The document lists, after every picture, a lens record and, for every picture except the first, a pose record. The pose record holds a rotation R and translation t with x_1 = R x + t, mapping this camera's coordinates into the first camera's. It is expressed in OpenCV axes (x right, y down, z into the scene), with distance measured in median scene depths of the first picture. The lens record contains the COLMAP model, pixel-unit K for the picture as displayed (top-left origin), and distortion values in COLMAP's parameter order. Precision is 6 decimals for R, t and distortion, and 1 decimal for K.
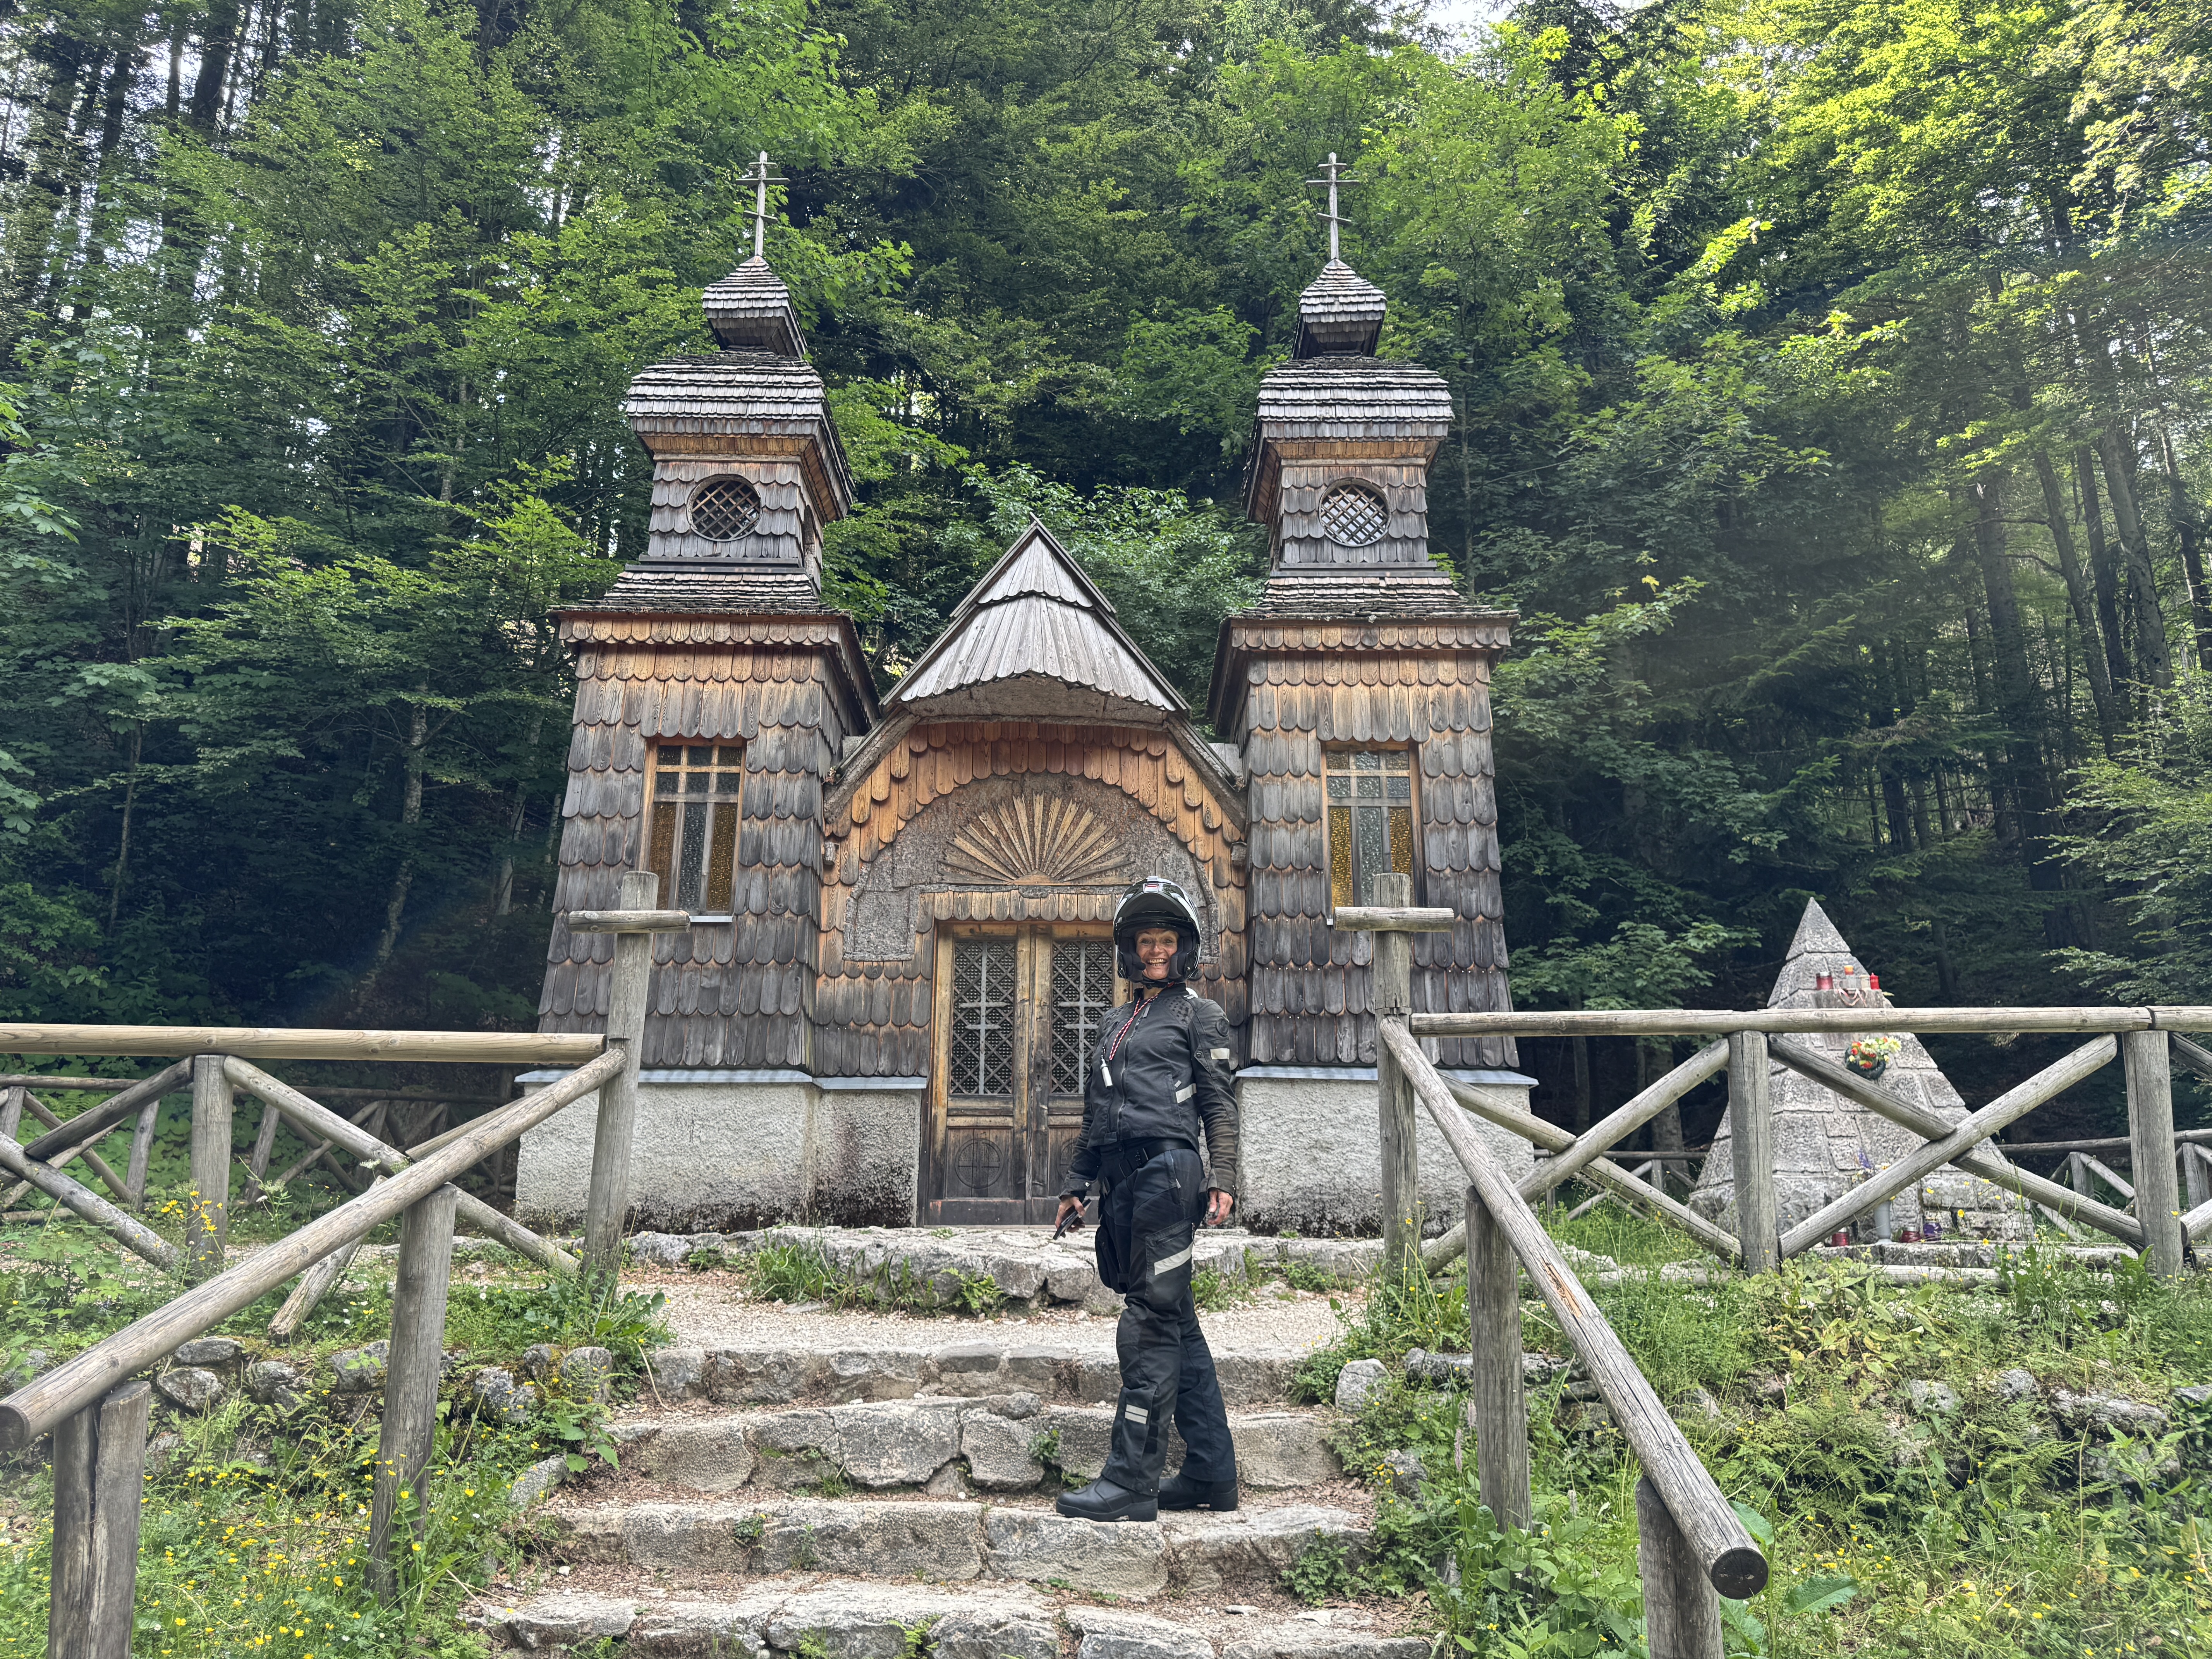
lens RADIAL K [[1616.2, 0, 1111.0], [0, 1616.2, 839.6], [0, 0, 1]] dist [0.130319, -0.002961]
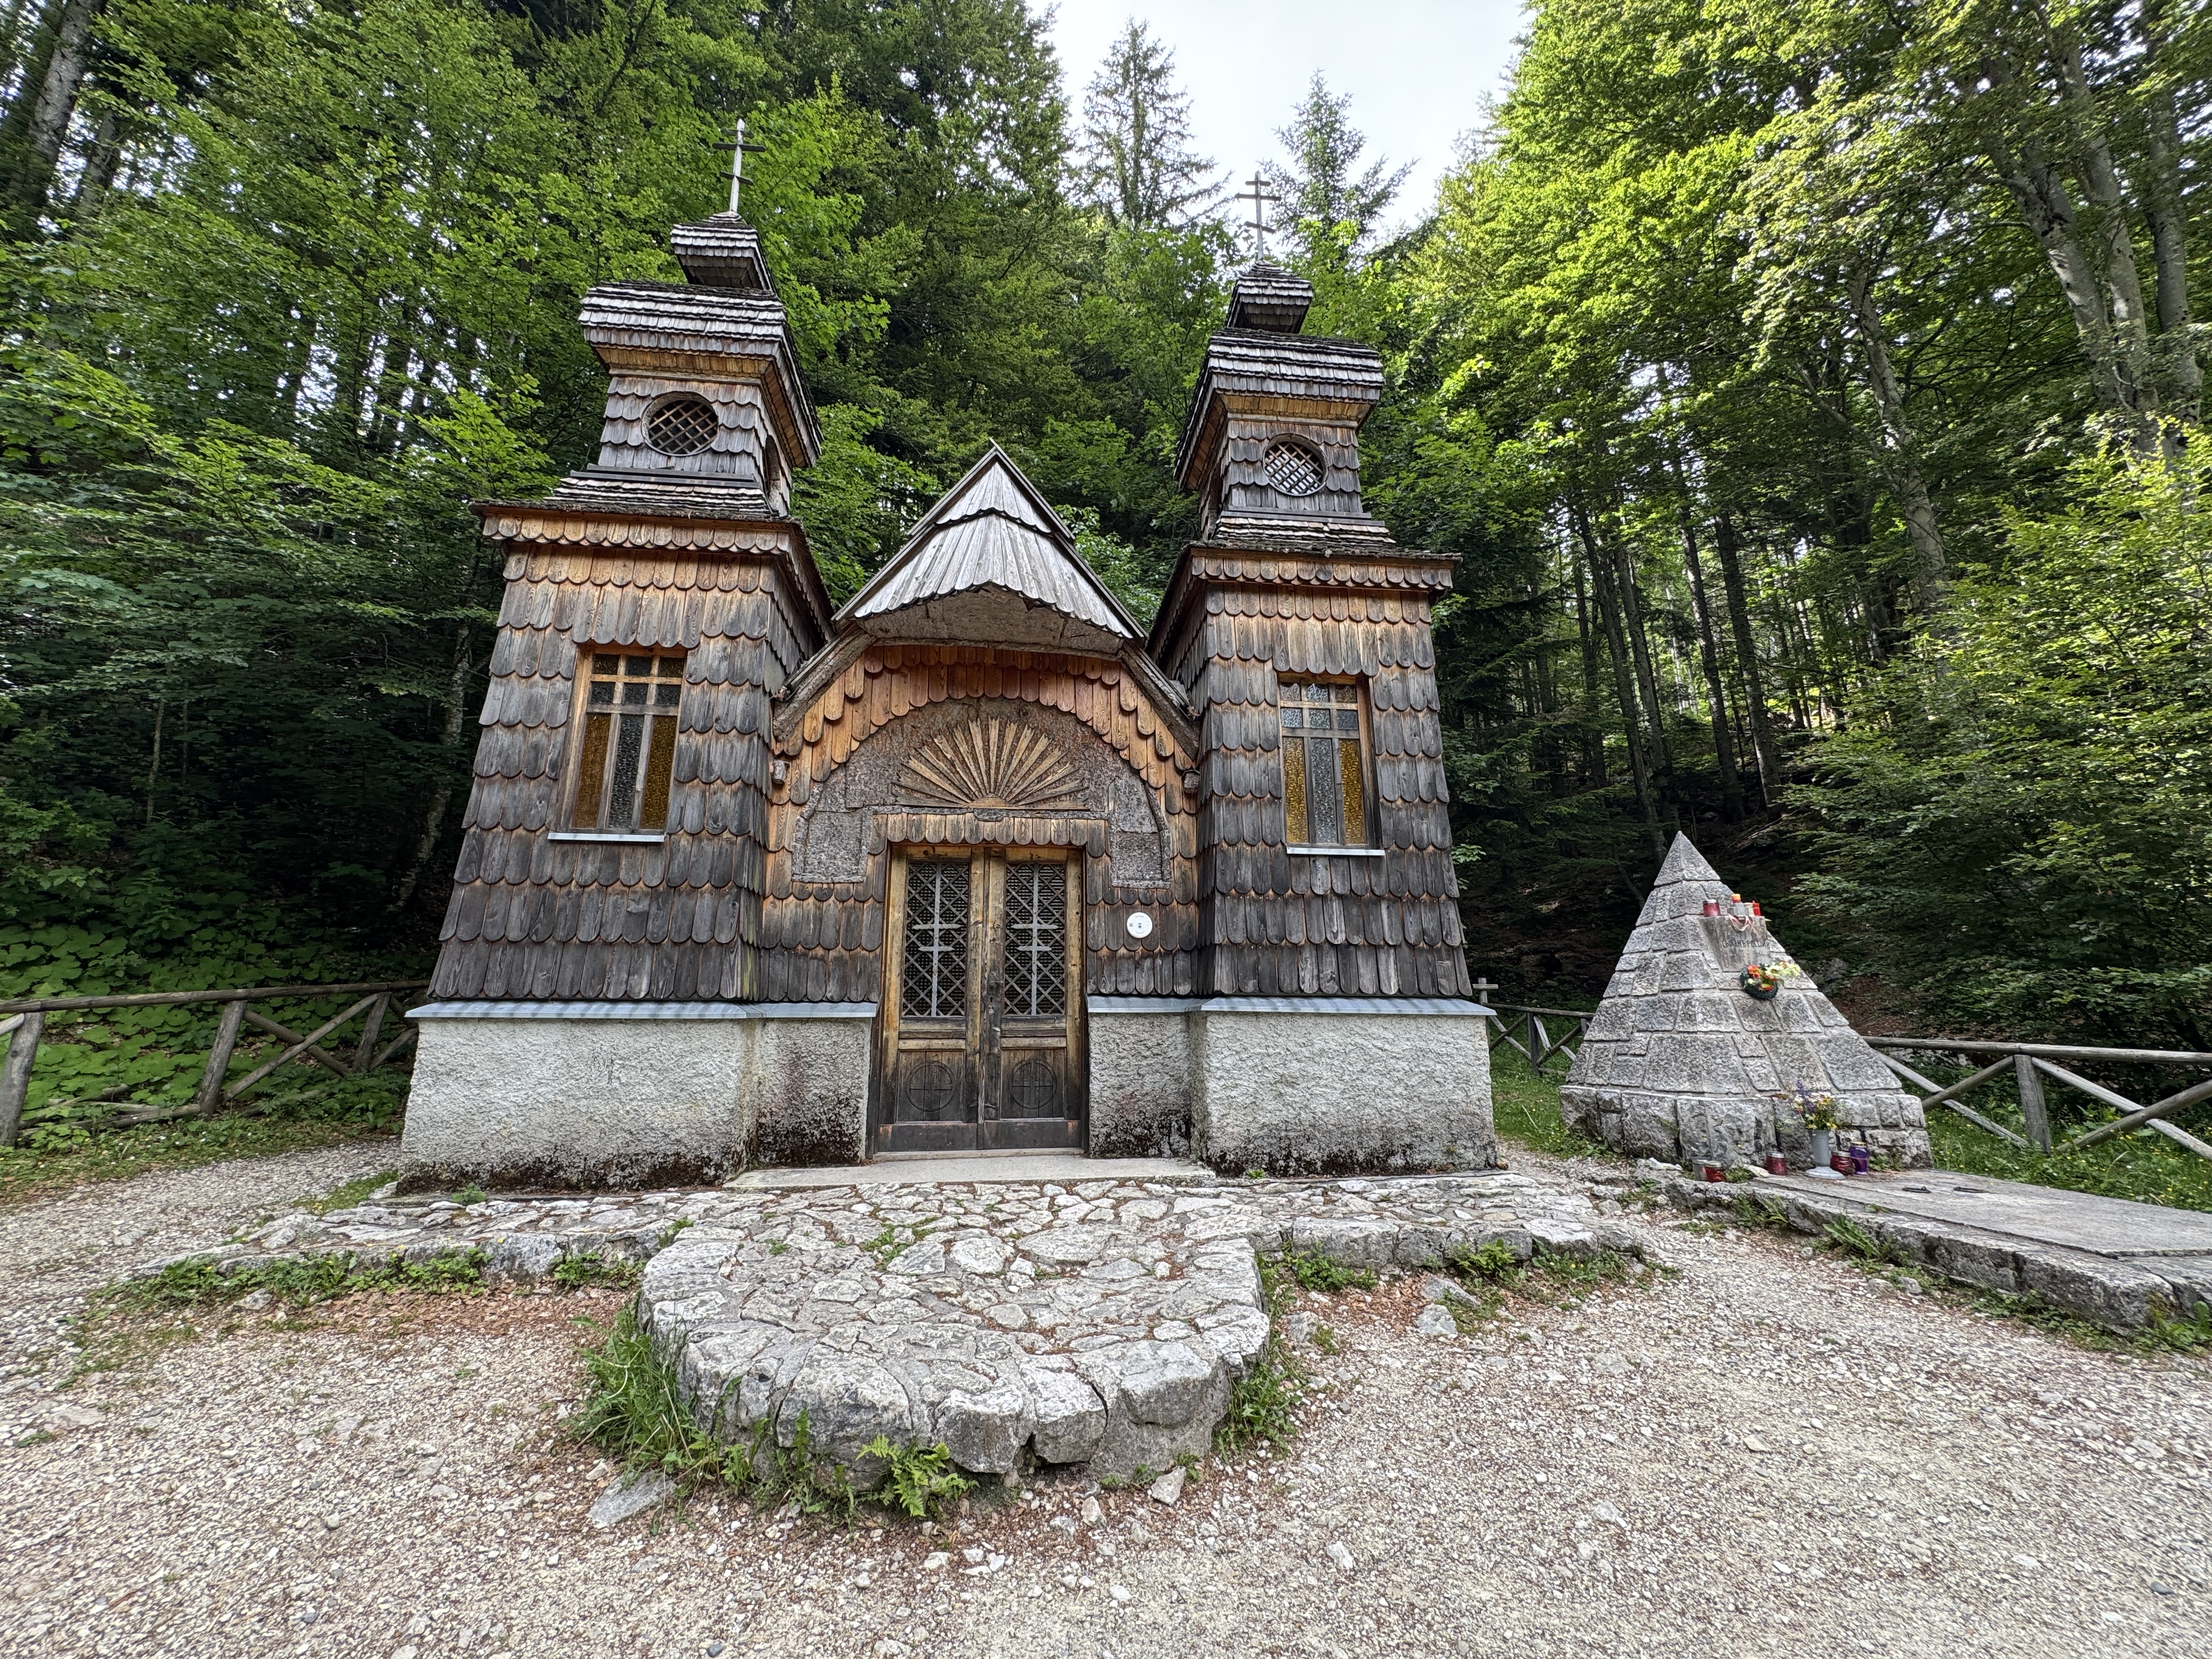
lens RADIAL K [[887.5, 0, 1106.0], [0, 887.5, 829.5], [0, 0, 1]] dist [-0.002618, 0.000499]
pose [[0.994099, 0.015625, 0.107343, -0.034404], [-0.020931, 0.998605, 0.048483, 0.012981], [-0.106436, -0.050444, 0.993039, 0.445596]]
